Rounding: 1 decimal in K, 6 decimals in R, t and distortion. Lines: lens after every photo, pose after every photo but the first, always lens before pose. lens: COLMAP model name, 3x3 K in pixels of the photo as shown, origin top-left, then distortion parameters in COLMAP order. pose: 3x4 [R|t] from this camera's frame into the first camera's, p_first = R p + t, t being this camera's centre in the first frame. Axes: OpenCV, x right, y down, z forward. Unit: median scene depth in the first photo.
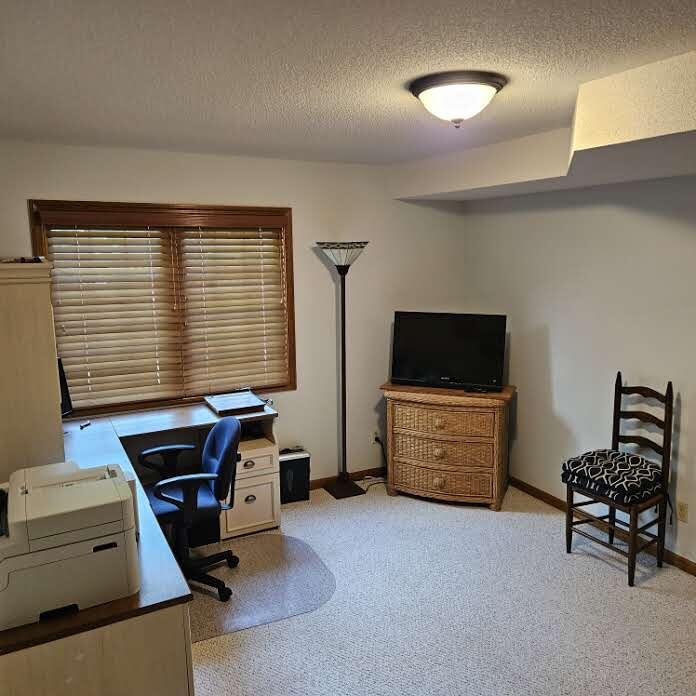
lens RADIAL K [[620.8, 0, 348.4], [0, 620.8, 350.0], [0, 0, 1]] dist [0.086632, -0.077096]
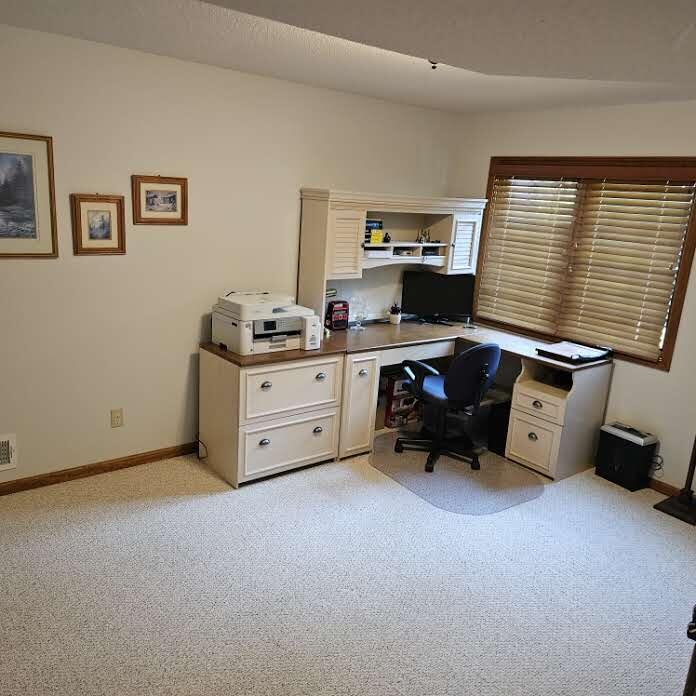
lens RADIAL K [[620.8, 0, 345.3], [0, 620.8, 348.3], [0, 0, 1]] dist [0.086632, -0.077096]
pose [[0.195431, 0.265625, -0.944061, 0.724766], [-0.232695, 0.947693, 0.218476, -0.061069], [0.952712, 0.176981, 0.247018, 0.392030]]
